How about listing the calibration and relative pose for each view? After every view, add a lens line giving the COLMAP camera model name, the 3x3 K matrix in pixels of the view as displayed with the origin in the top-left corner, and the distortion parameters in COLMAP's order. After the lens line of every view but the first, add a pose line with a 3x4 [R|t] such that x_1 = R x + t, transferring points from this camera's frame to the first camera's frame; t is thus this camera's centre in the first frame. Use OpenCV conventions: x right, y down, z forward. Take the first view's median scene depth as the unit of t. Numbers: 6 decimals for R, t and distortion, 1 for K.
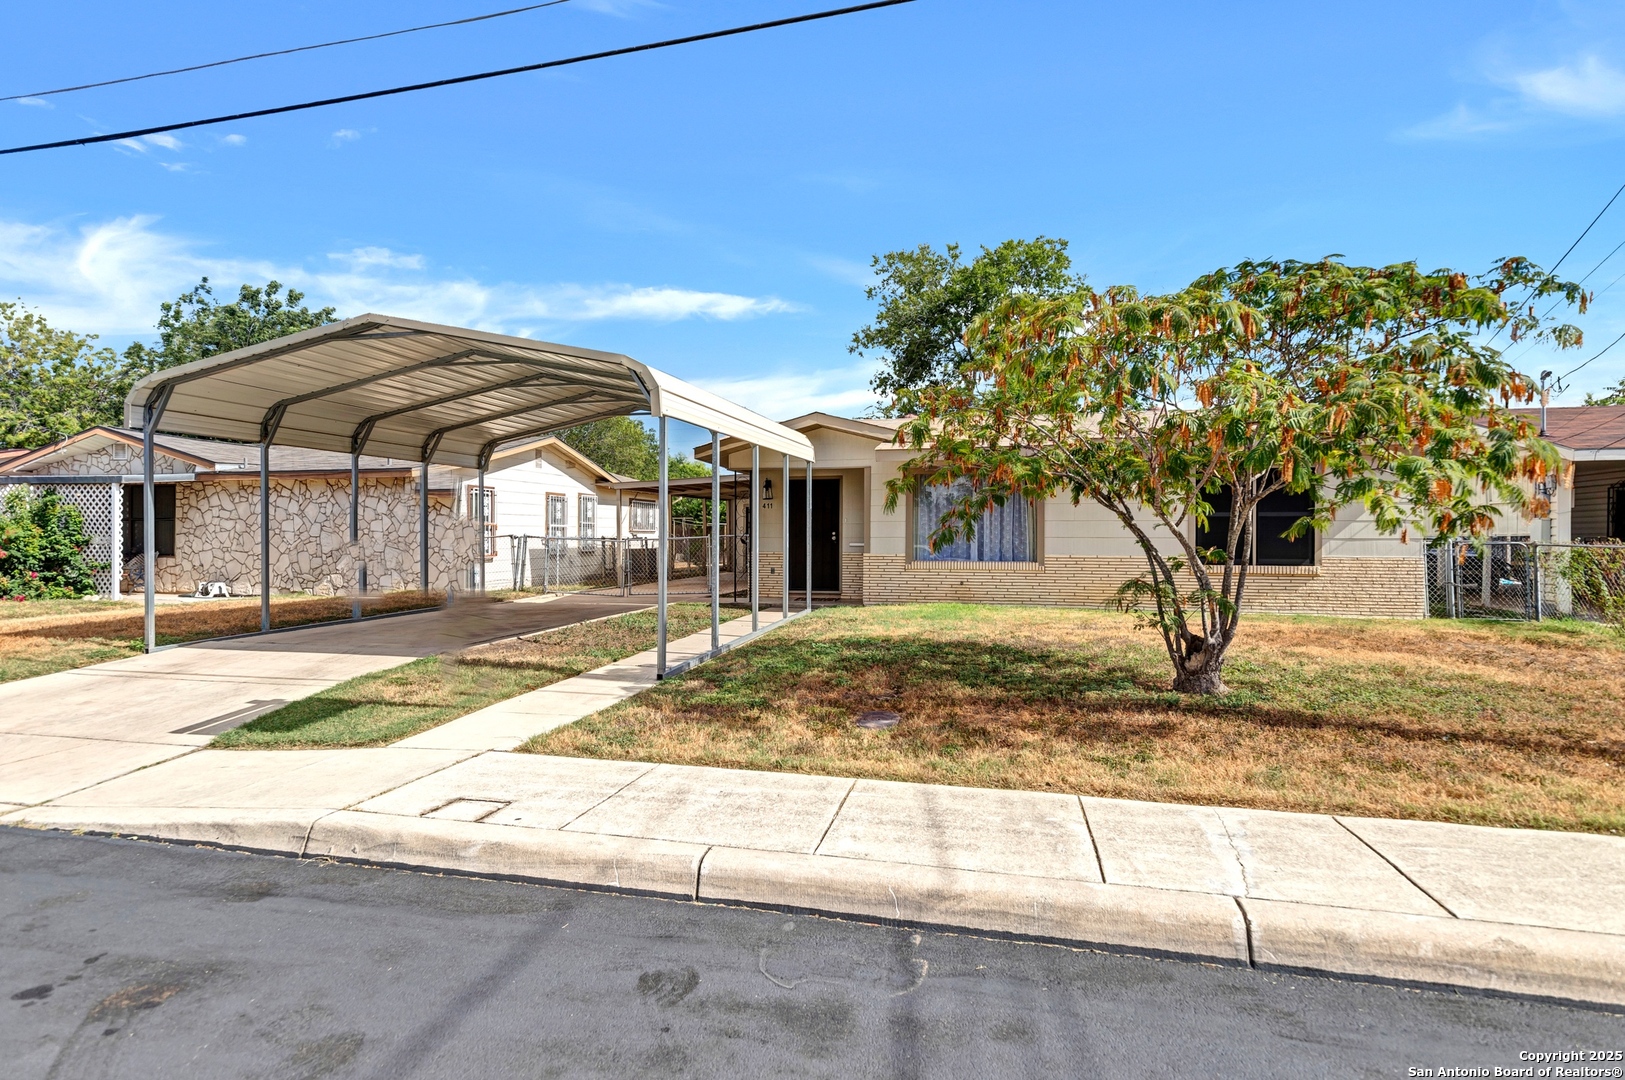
lens RADIAL K [[849.5, 0, 809.8], [0, 849.5, 532.9], [0, 0, 1]] dist [0.003470, -0.000189]
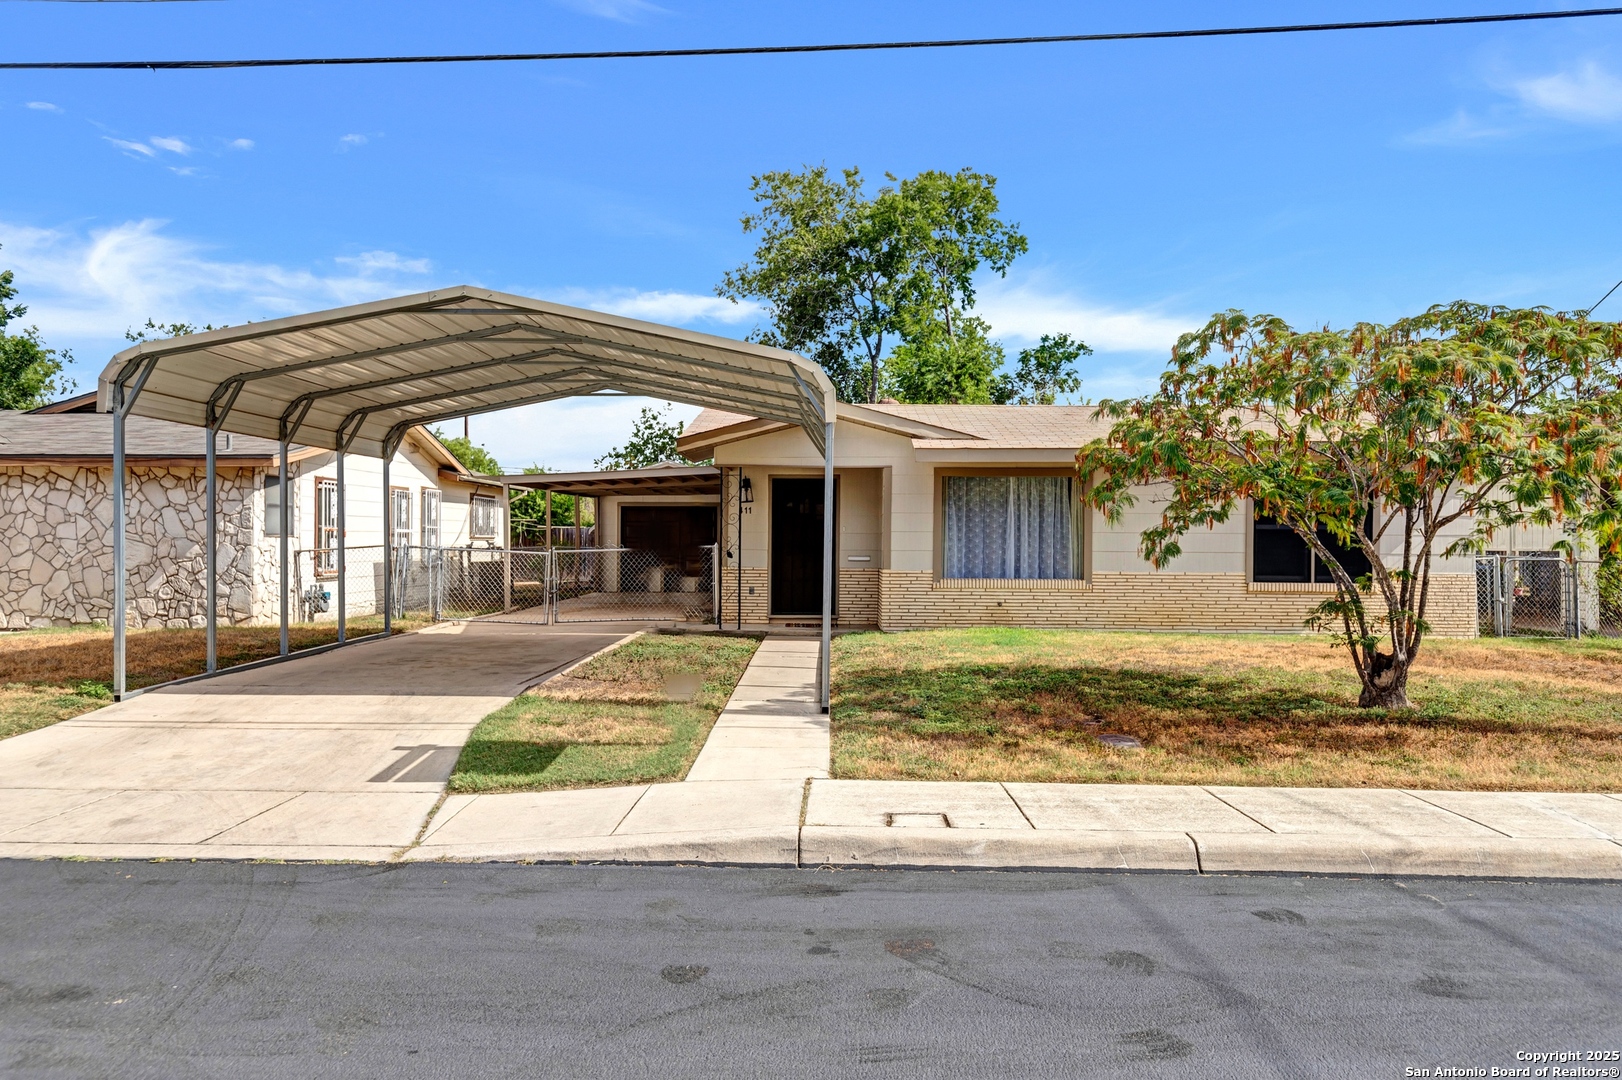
lens RADIAL K [[1179.1, 0, 808.7], [0, 1179.1, 540.1], [0, 0, 1]] dist [0.000721, -0.003190]
pose [[0.977941, 0.004779, 0.208828, -0.533135], [-0.005492, 0.999981, 0.002834, -0.016471], [-0.208811, -0.003919, 0.977948, -0.254728]]
